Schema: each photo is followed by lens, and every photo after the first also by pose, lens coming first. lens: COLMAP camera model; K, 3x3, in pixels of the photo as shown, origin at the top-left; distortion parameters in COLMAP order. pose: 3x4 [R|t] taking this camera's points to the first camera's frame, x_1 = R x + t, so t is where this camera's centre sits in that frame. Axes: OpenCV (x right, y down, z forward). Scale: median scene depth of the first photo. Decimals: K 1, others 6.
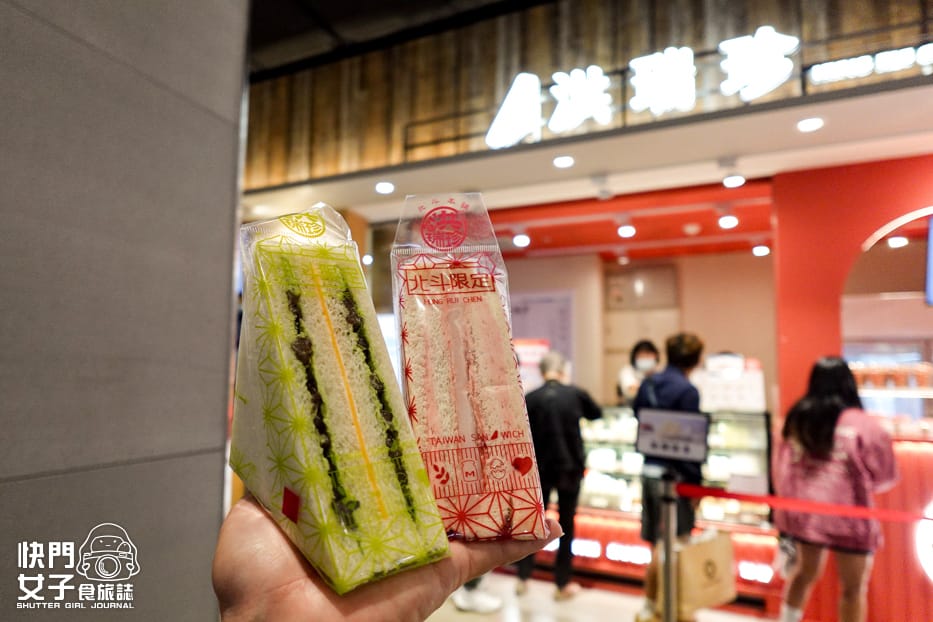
lens RADIAL K [[515.5, 0, 466.5], [0, 515.5, 311.0], [0, 0, 1]] dist [-0.003677, -0.001748]
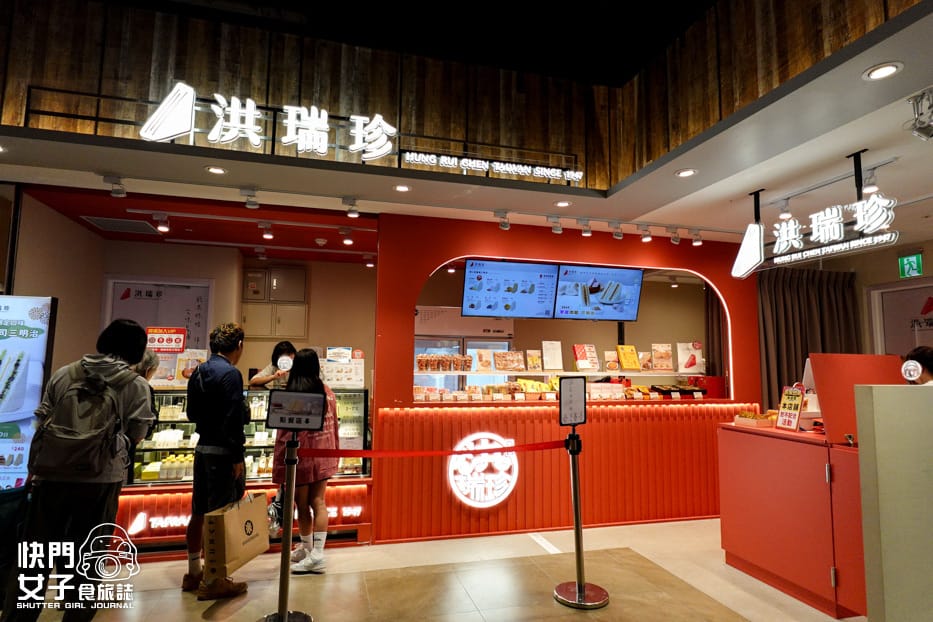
lens RADIAL K [[633.0, 0, 466.5], [0, 633.0, 311.0], [0, 0, 1]] dist [-0.002987, -0.003640]
pose [[0.803324, 0.036296, 0.594435, -0.184968], [-0.064030, 0.997619, 0.025615, -0.062228], [-0.592090, -0.058639, 0.803735, -0.447433]]
